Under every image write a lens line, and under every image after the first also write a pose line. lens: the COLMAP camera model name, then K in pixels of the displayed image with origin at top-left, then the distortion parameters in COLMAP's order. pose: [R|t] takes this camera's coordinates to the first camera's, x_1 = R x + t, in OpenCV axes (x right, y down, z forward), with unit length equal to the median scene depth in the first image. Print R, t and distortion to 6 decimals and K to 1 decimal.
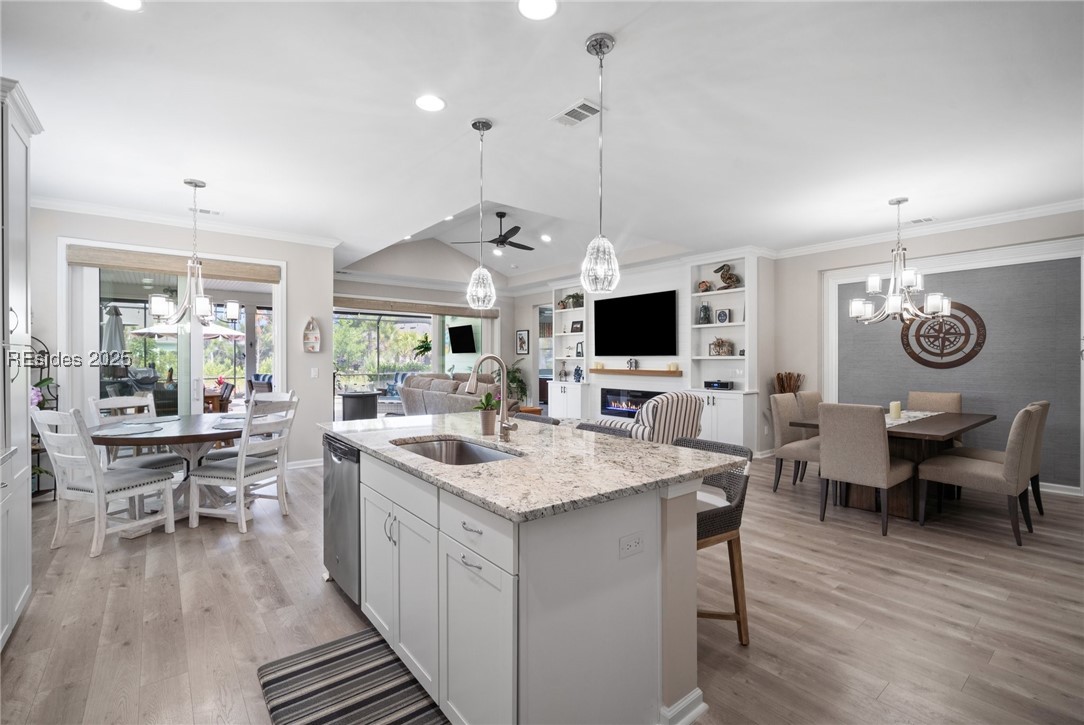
lens RADIAL K [[487.4, 0, 543.8], [0, 487.4, 360.7], [0, 0, 1]] dist [-0.011521, 0.003297]
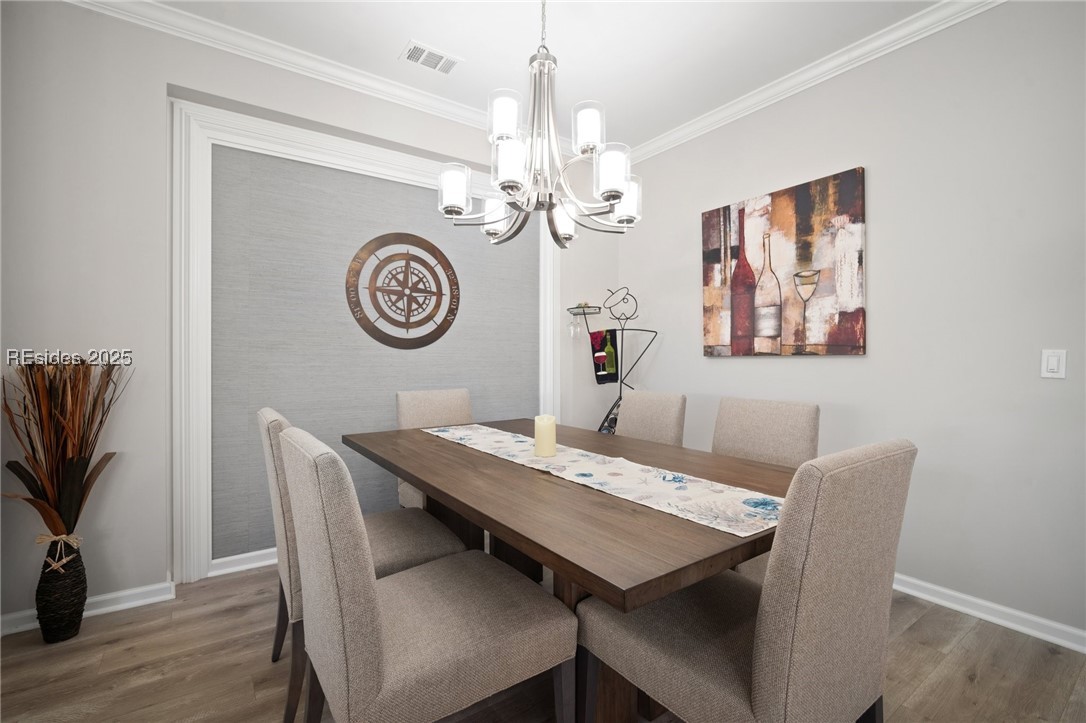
lens RADIAL K [[482.7, 0, 542.0], [0, 482.7, 358.2], [0, 0, 1]] dist [-0.010762, 0.000389]
pose [[0.054838, 0.001053, 0.998495, 0.252985], [0.002157, 0.999997, -0.001173, 0.028648], [-0.998493, 0.002218, 0.054836, 0.810317]]
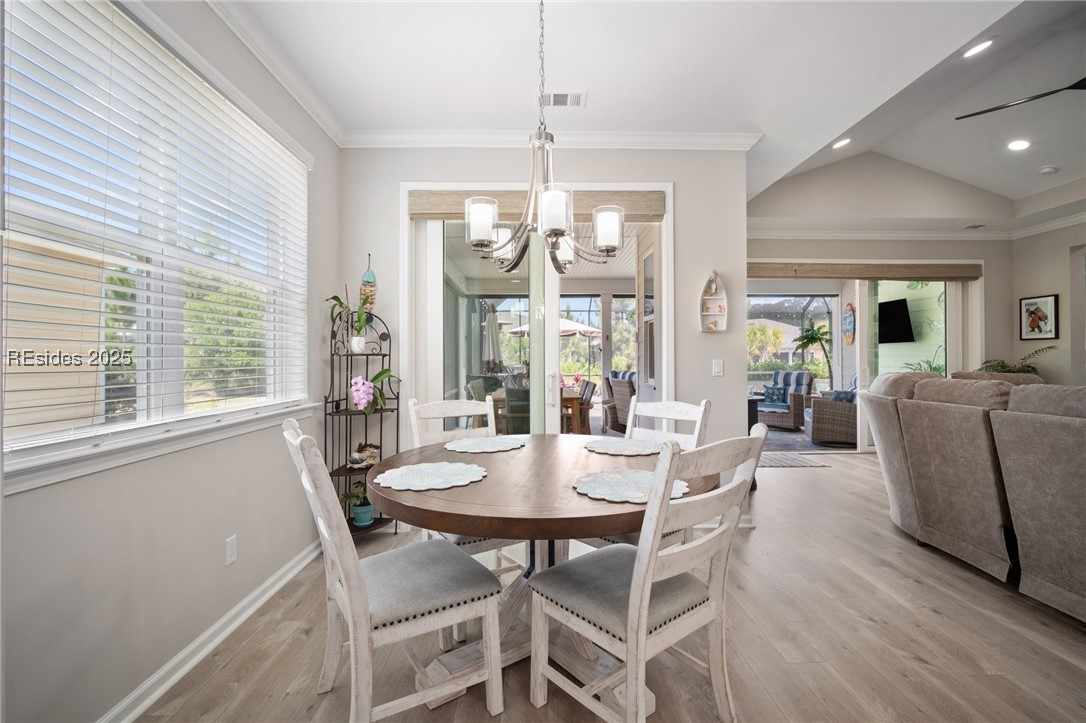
lens RADIAL K [[482.7, 0, 542.0], [0, 482.7, 358.2], [0, 0, 1]] dist [-0.010762, 0.000389]
pose [[0.790956, -0.005487, -0.611849, -0.309183], [0.001987, 0.999978, -0.006399, 0.019044], [0.611870, 0.003846, 0.790949, 0.449820]]
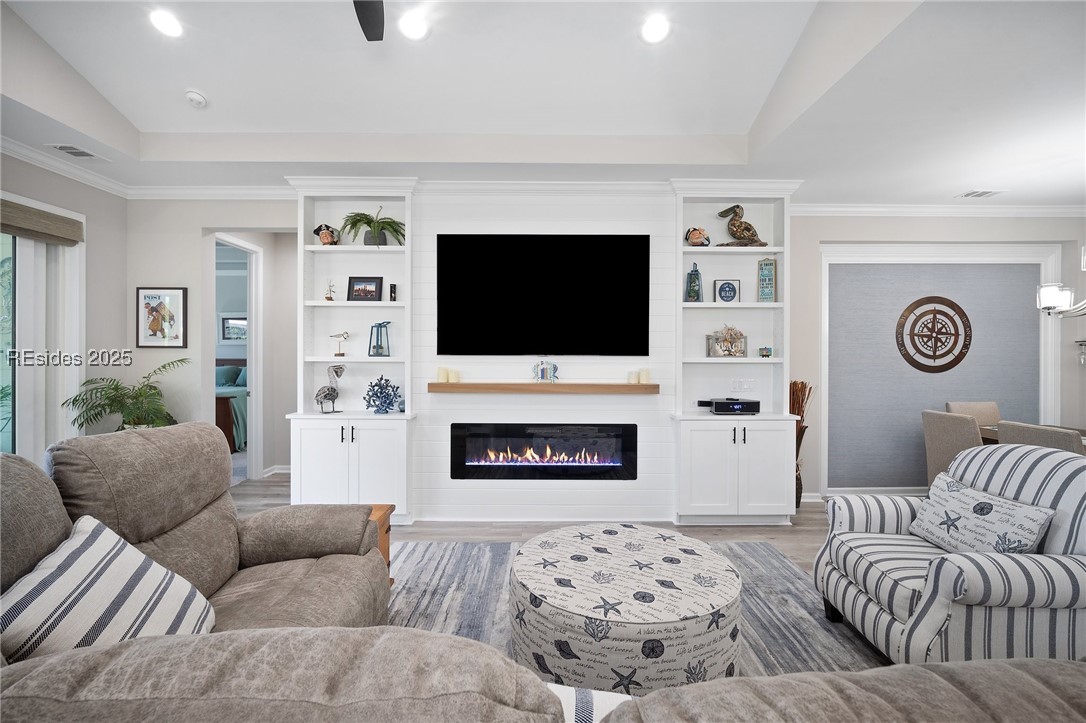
lens RADIAL K [[482.7, 0, 542.0], [0, 482.7, 358.2], [0, 0, 1]] dist [-0.010762, 0.000389]
pose [[0.624815, -0.001232, 0.780772, -0.301625], [0.000010, 0.999999, 0.001570, -0.011602], [-0.780773, -0.000973, 0.624814, 1.016976]]
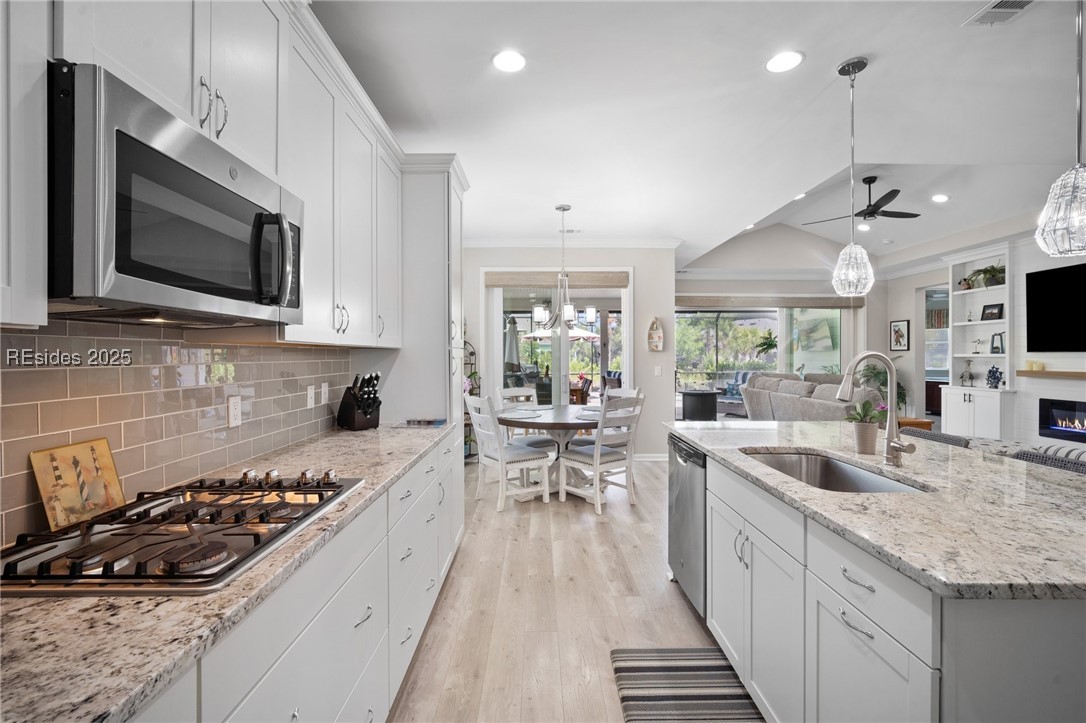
lens RADIAL K [[492.1, 0, 544.7], [0, 492.1, 360.5], [0, 0, 1]] dist [-0.008512, 0.000625]
pose [[0.788350, 0.001671, -0.615225, -0.016532], [0.000586, 0.999994, 0.003466, -0.000883], [0.615227, -0.003093, 0.788344, 0.024413]]
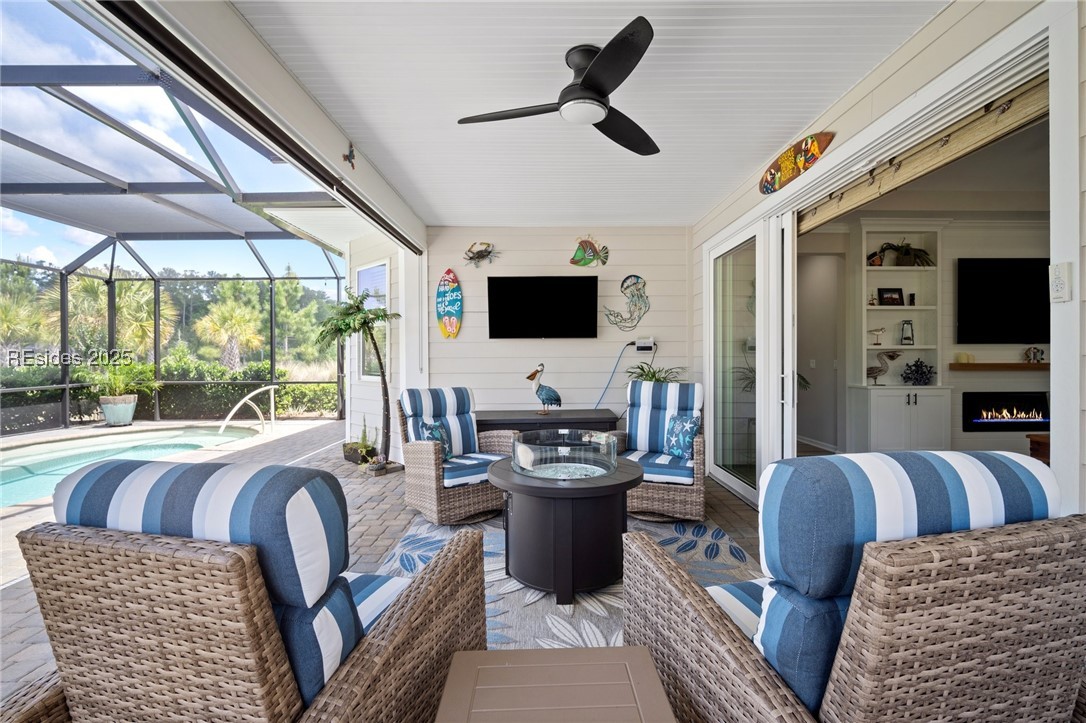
lens RADIAL K [[482.7, 0, 542.0], [0, 482.7, 358.2], [0, 0, 1]] dist [-0.010762, 0.000389]
pose [[0.601115, -0.016696, 0.798988, -1.184123], [0.010573, 0.999860, 0.012939, -0.007022], [-0.799093, 0.000669, 0.601208, 1.684837]]
